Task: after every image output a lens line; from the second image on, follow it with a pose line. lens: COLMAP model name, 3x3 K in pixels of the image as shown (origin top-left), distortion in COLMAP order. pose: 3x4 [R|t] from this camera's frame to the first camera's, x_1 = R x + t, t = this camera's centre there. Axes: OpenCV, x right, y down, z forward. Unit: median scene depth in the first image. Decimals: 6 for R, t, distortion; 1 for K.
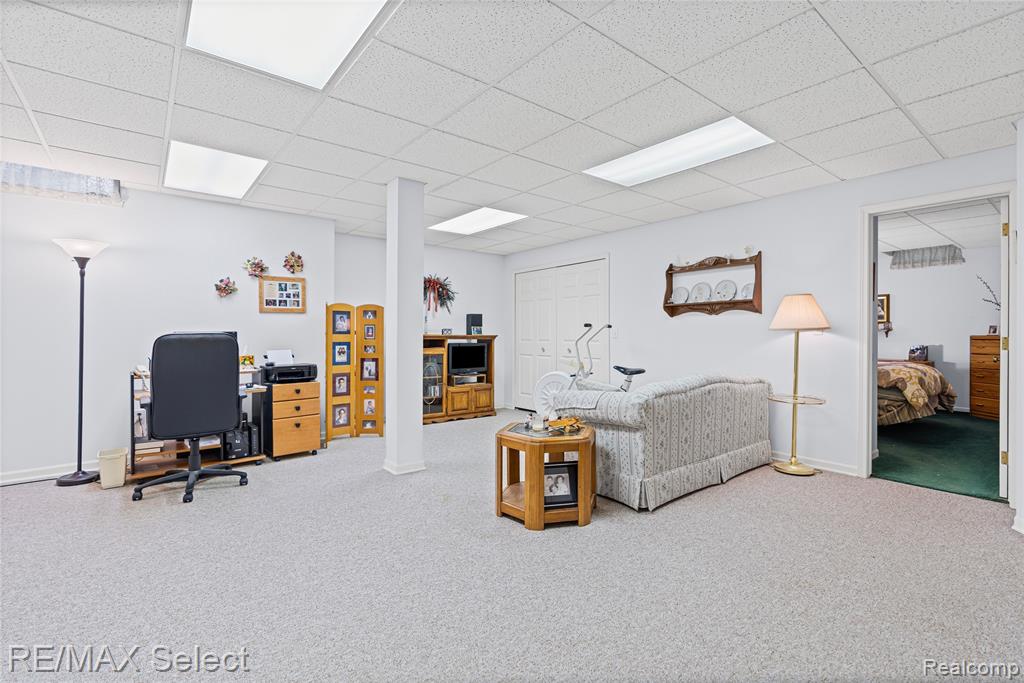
lens RADIAL K [[471.3, 0, 530.6], [0, 471.3, 335.1], [0, 0, 1]] dist [-0.003209, -0.000057]
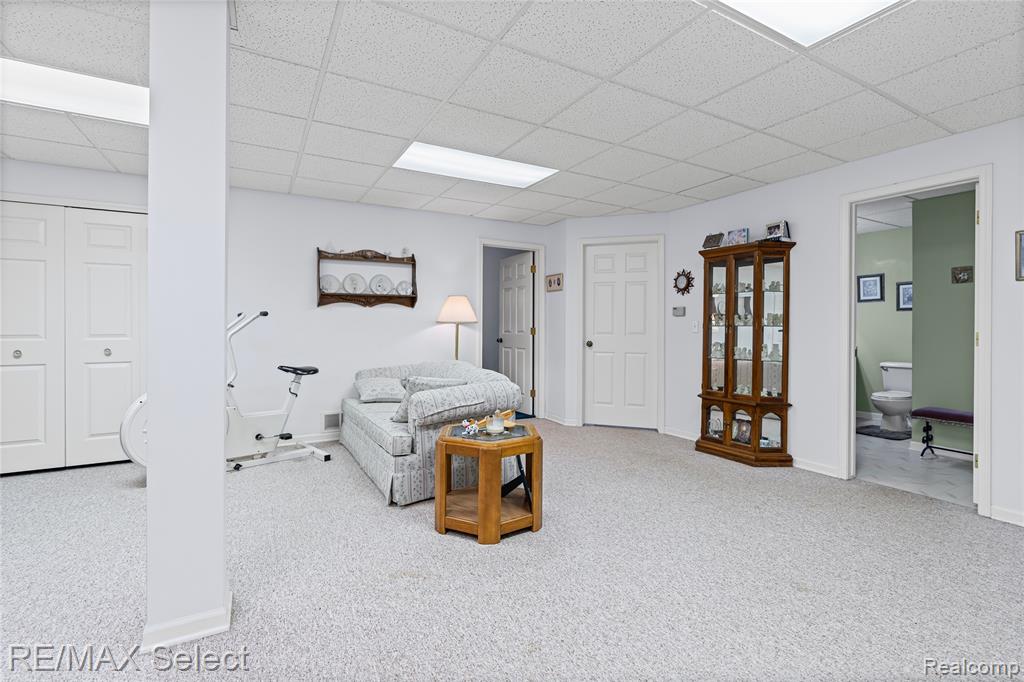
lens RADIAL K [[462.9, 0, 513.0], [0, 462.9, 328.6], [0, 0, 1]] dist [-0.009993, 0.000580]
pose [[0.179805, -0.005649, 0.983686, -0.517496], [-0.002321, 0.999978, 0.006167, -0.002756], [-0.983700, -0.003392, 0.179788, 0.487805]]
